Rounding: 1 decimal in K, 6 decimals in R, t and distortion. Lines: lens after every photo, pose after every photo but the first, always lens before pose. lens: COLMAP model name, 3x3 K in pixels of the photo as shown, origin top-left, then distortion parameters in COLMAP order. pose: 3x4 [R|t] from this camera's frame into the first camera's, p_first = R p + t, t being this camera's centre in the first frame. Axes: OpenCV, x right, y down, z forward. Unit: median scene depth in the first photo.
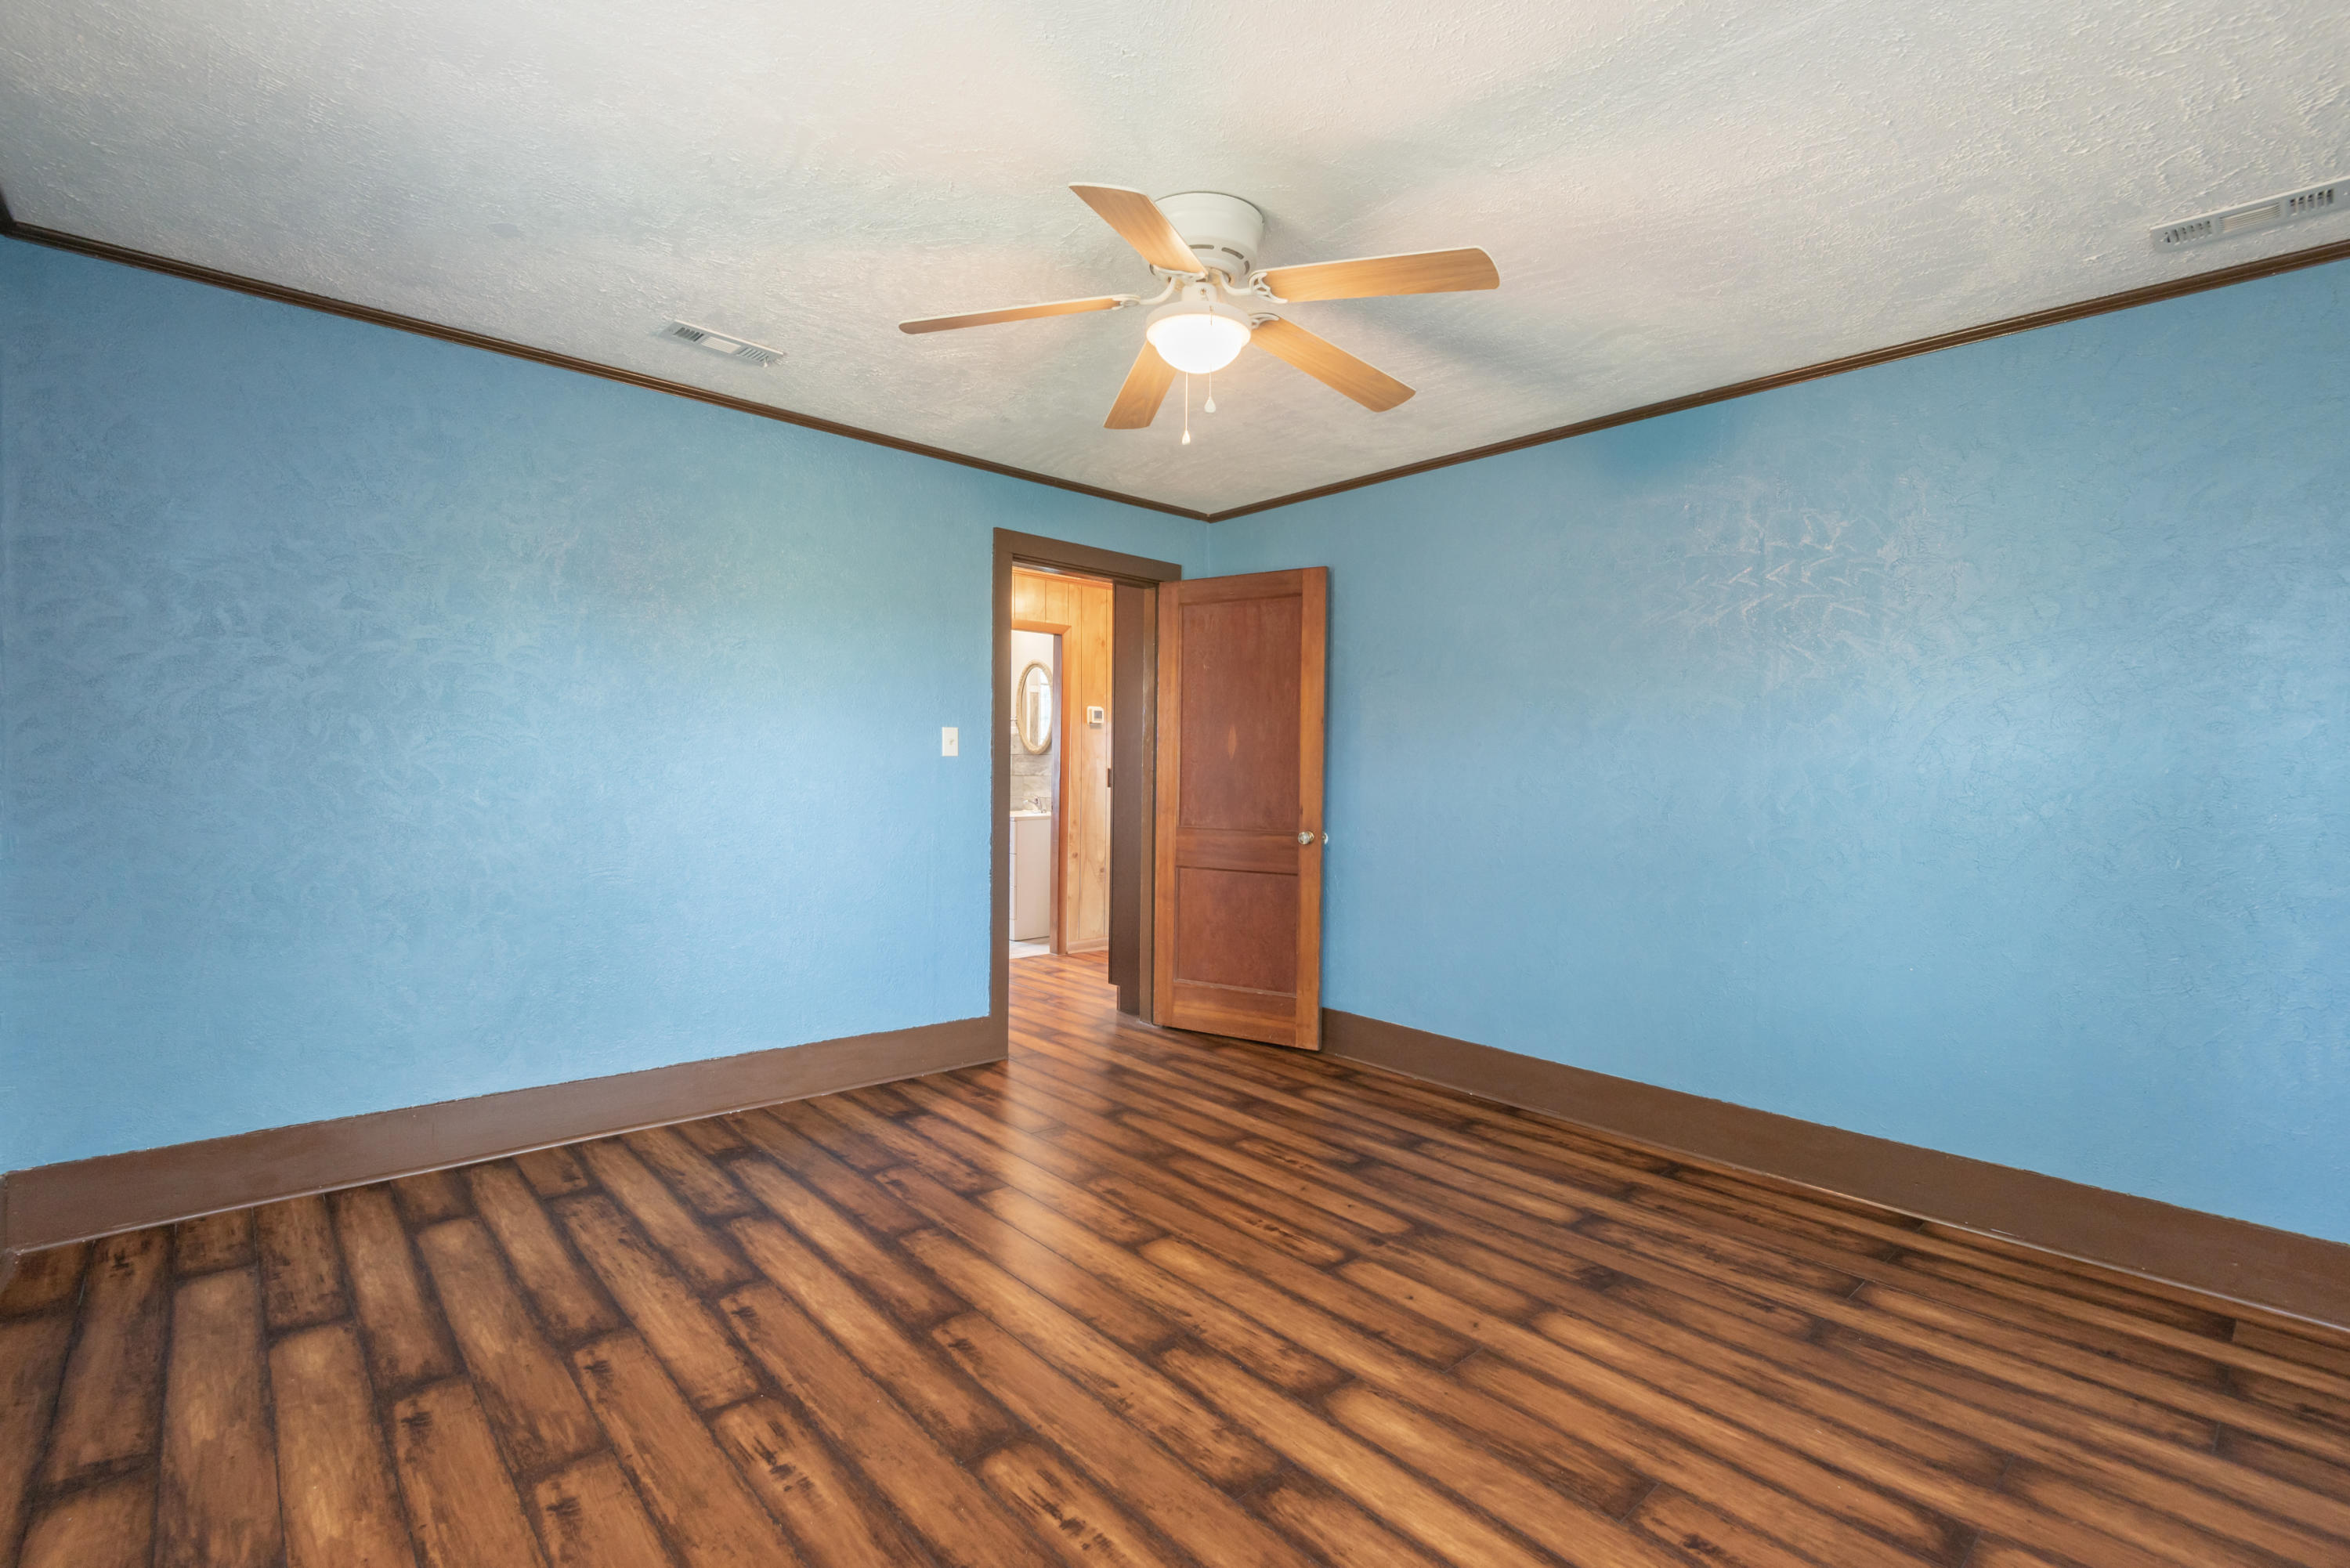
lens RADIAL K [[1072.5, 0, 1169.0], [0, 1072.5, 778.3], [0, 0, 1]] dist [0.031191, -0.025627]
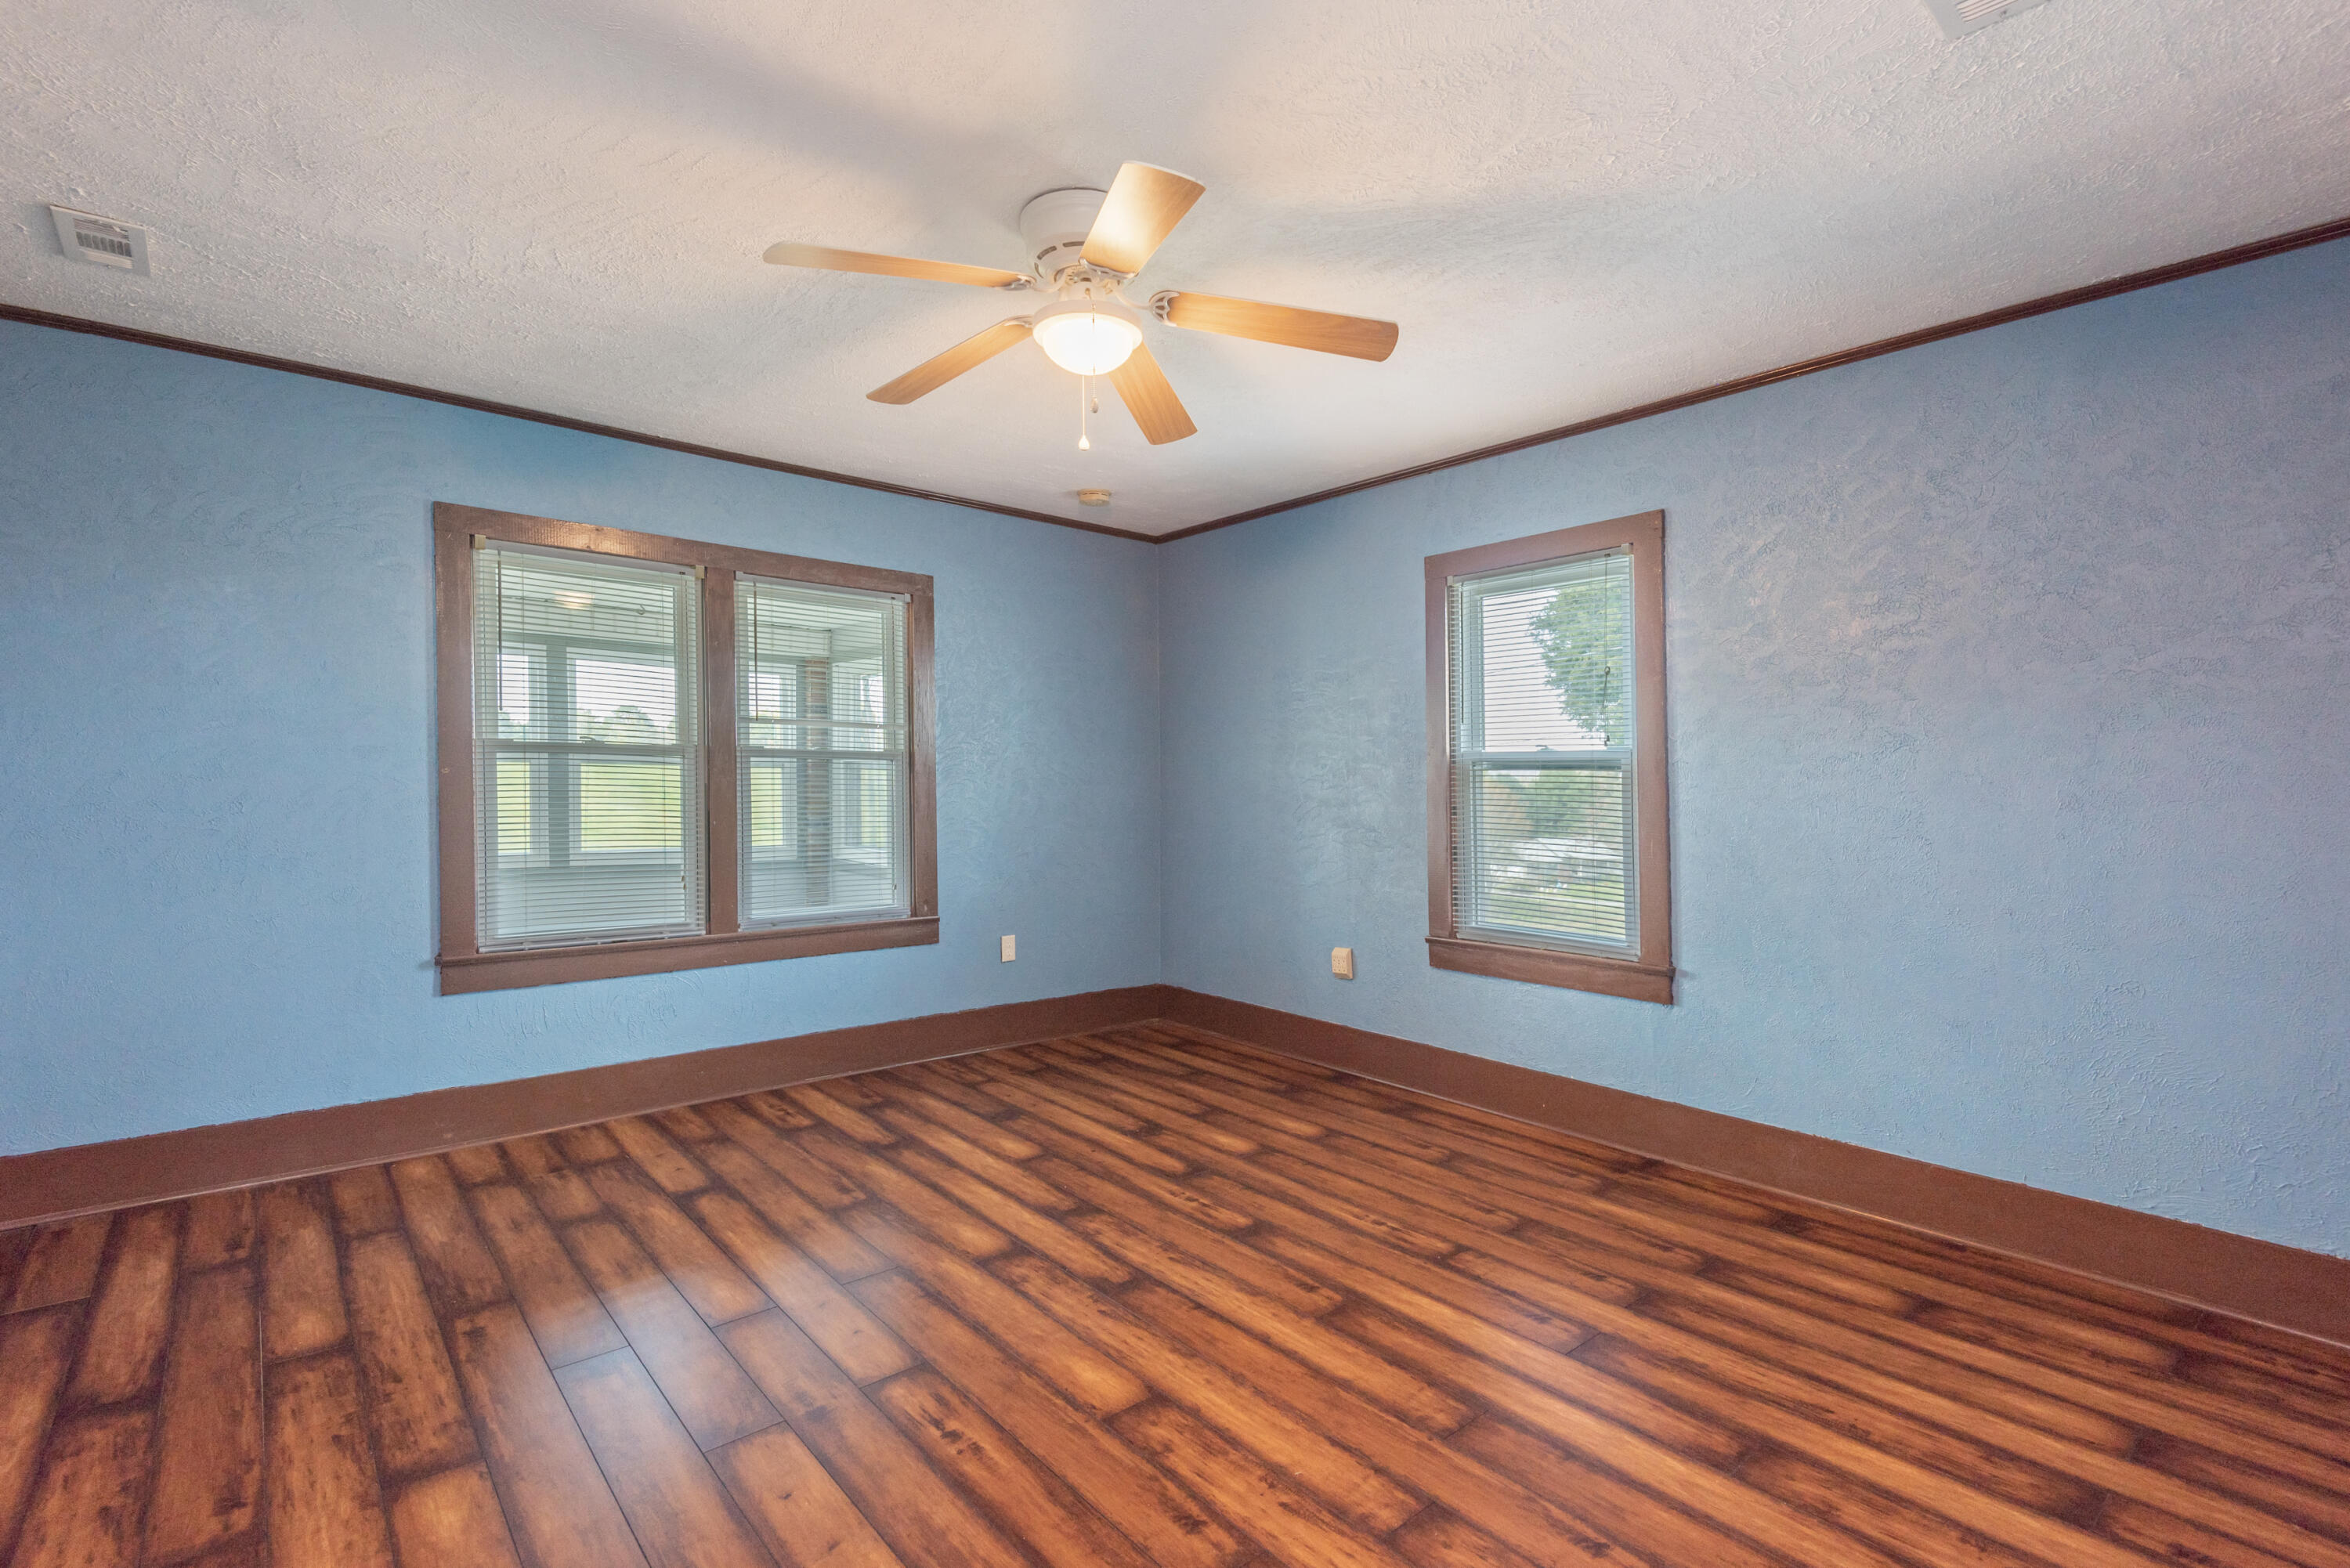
lens RADIAL K [[1072.5, 0, 1169.0], [0, 1072.5, 778.3], [0, 0, 1]] dist [0.031191, -0.025627]
pose [[-0.999152, -0.029054, 0.029166, -0.061363], [-0.028820, 0.999549, 0.008402, -0.011577], [-0.029397, 0.007554, -0.999539, 2.043770]]
